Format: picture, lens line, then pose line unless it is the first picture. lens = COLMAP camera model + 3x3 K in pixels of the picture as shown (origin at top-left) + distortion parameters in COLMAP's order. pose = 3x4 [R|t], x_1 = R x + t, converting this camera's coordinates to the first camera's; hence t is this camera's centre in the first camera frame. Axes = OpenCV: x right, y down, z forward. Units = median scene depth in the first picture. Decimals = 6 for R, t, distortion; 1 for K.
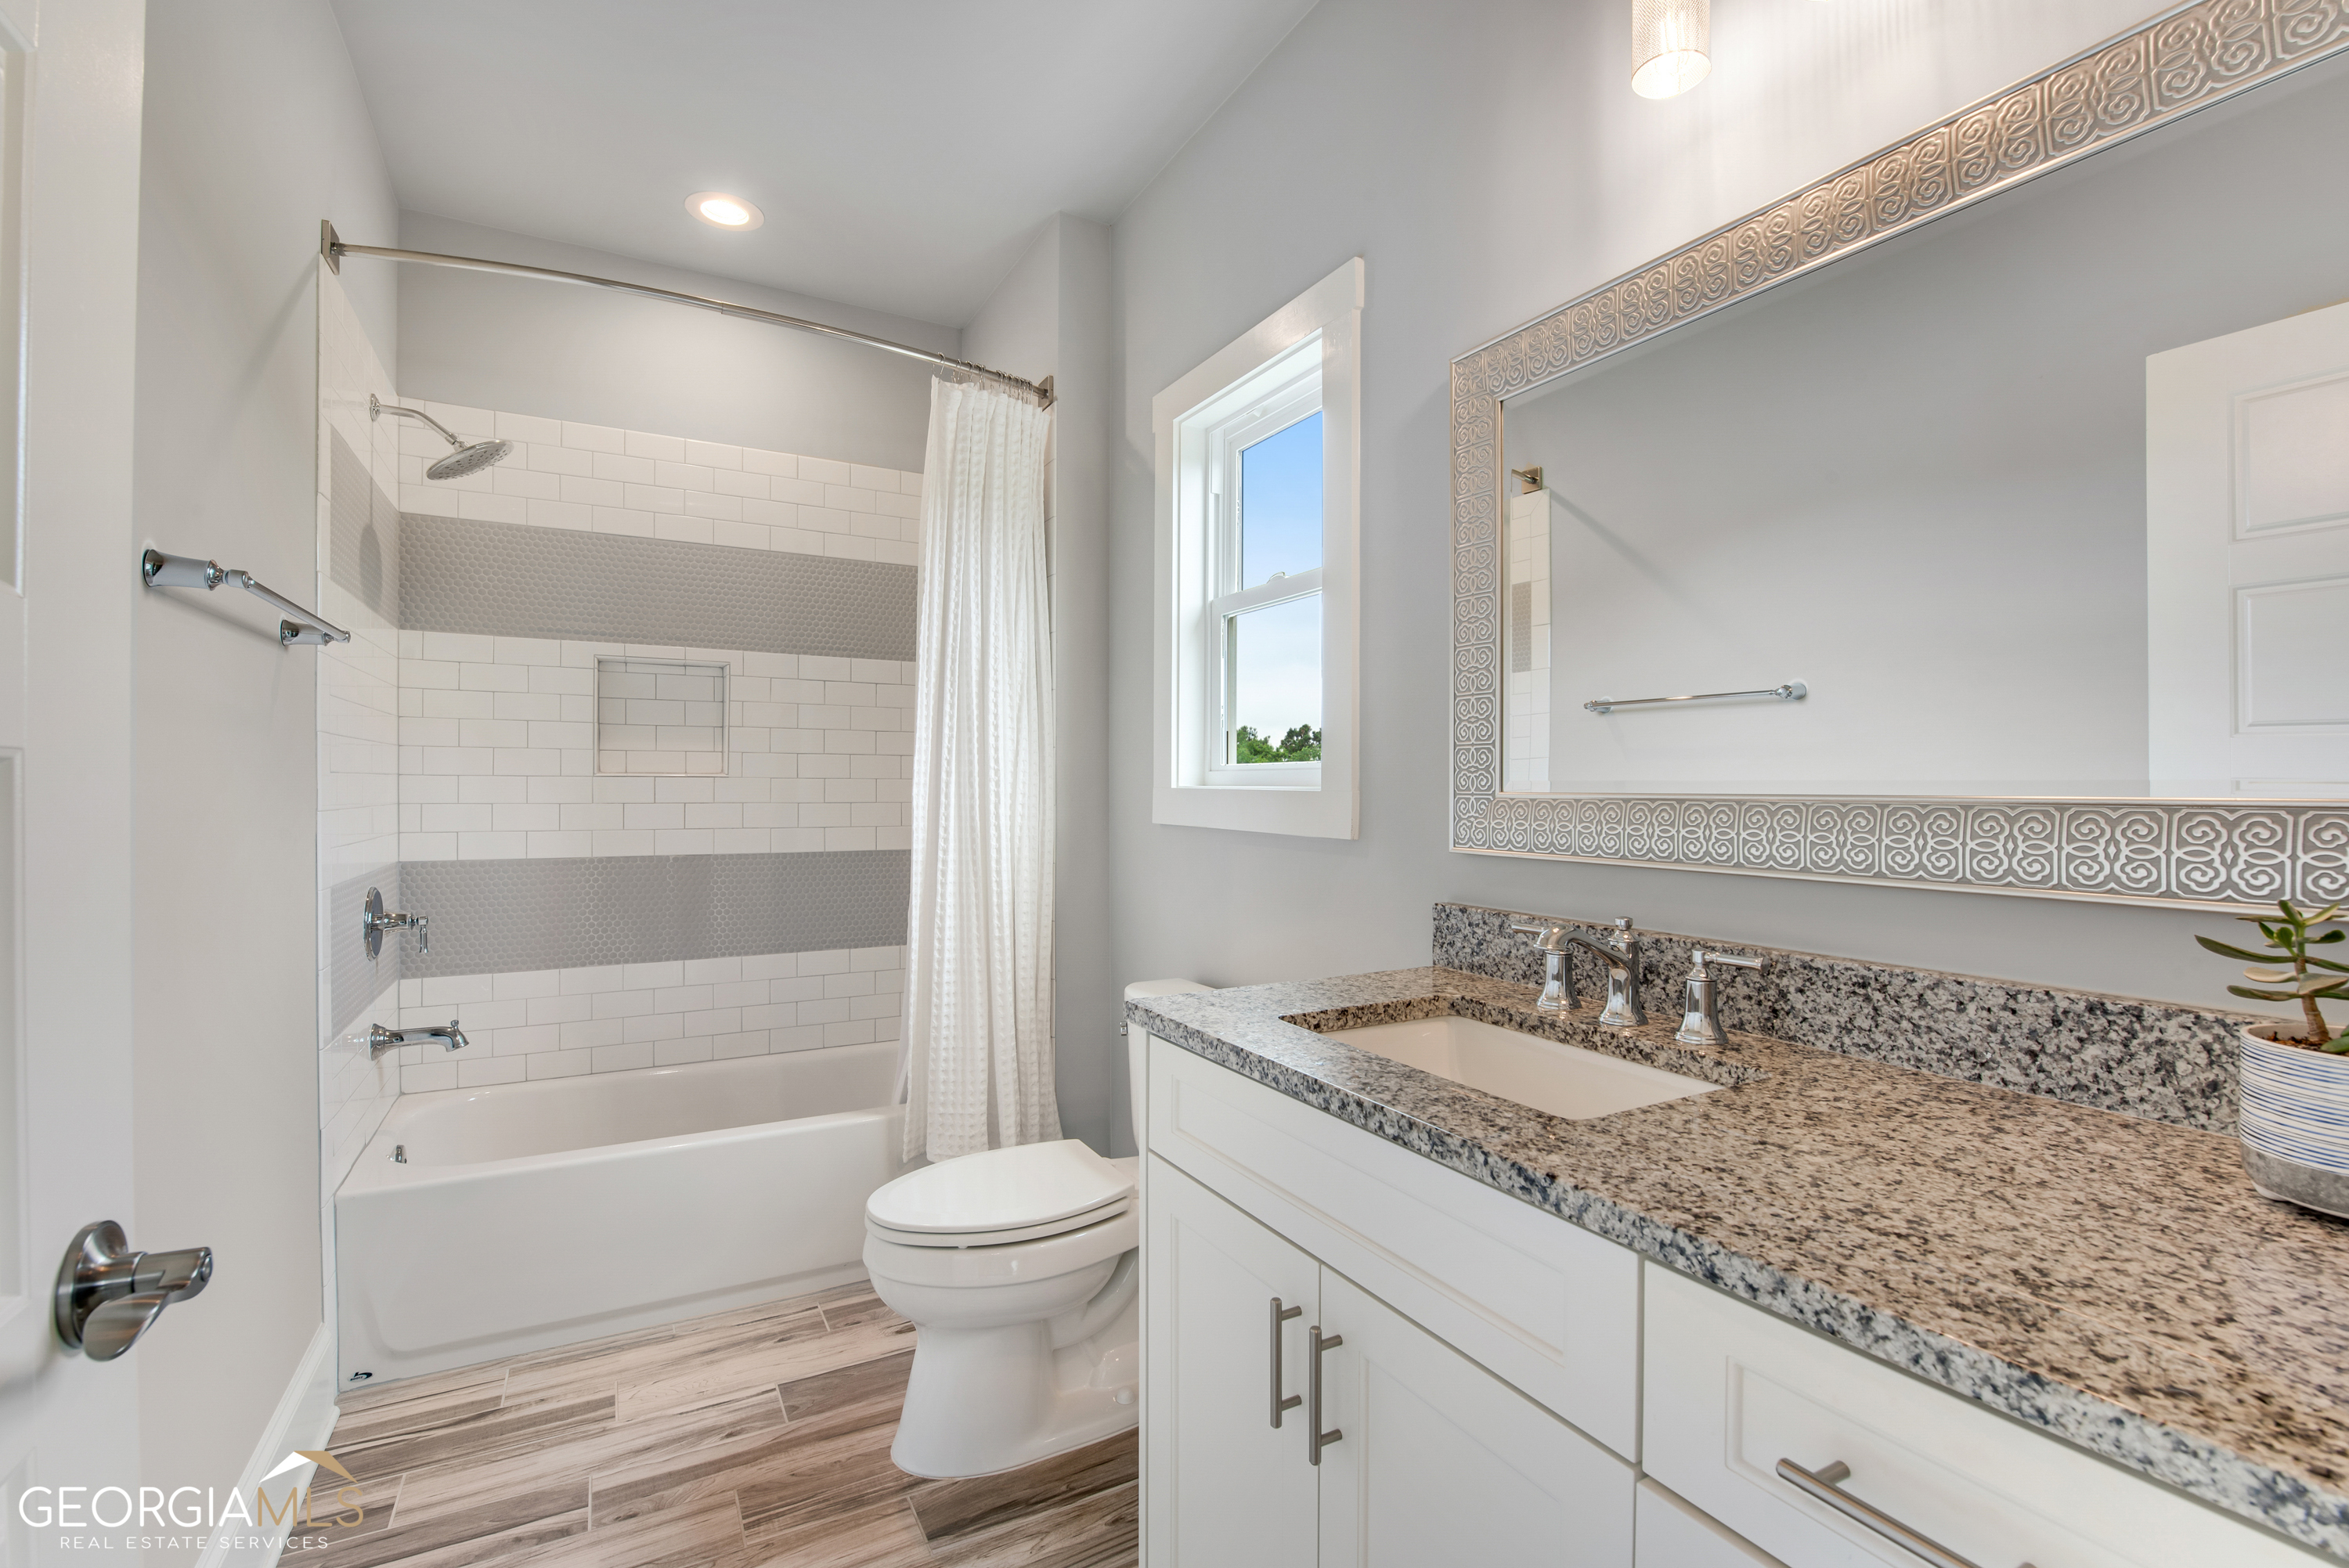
lens RADIAL K [[979.4, 0, 1179.6], [0, 979.4, 789.4], [0, 0, 1]] dist [-0.000787, -0.008306]
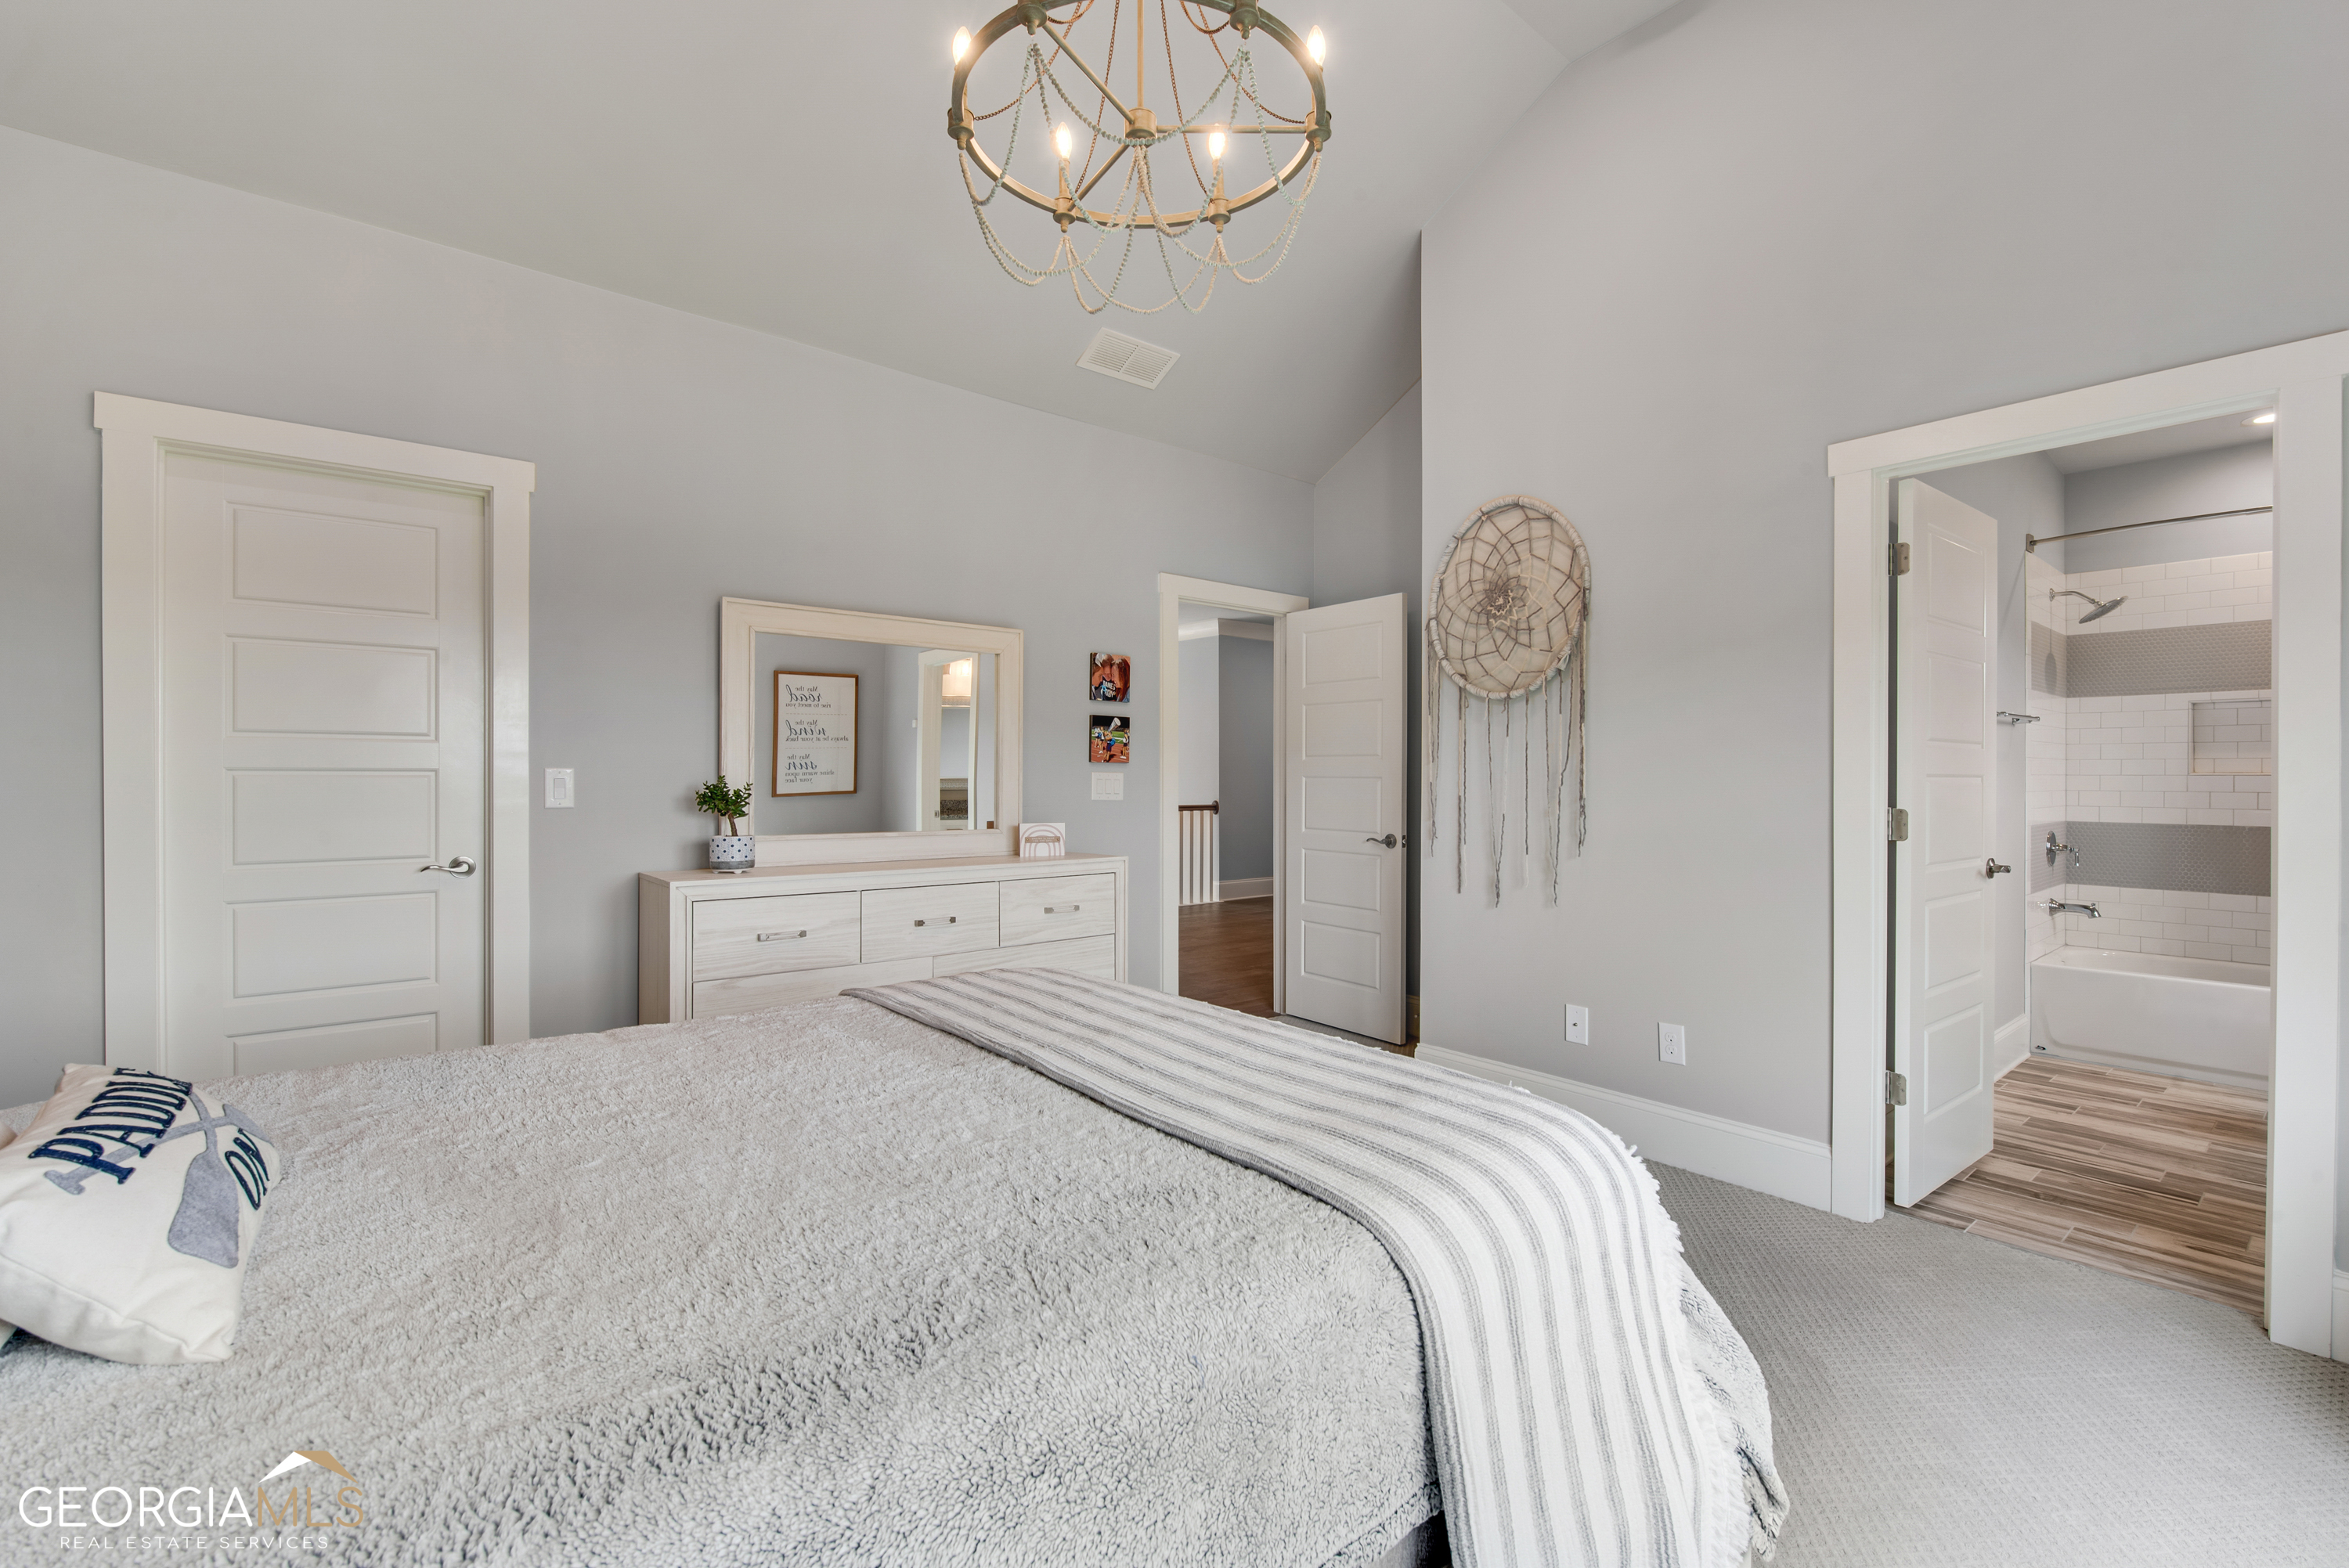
lens RADIAL K [[979.4, 0, 1179.6], [0, 979.4, 789.4], [0, 0, 1]] dist [-0.000787, -0.008306]
pose [[0.137660, 0.009322, -0.990436, 0.922946], [0.002015, 0.999951, 0.009692, -0.009503], [0.990477, -0.003330, 0.137635, -1.068368]]
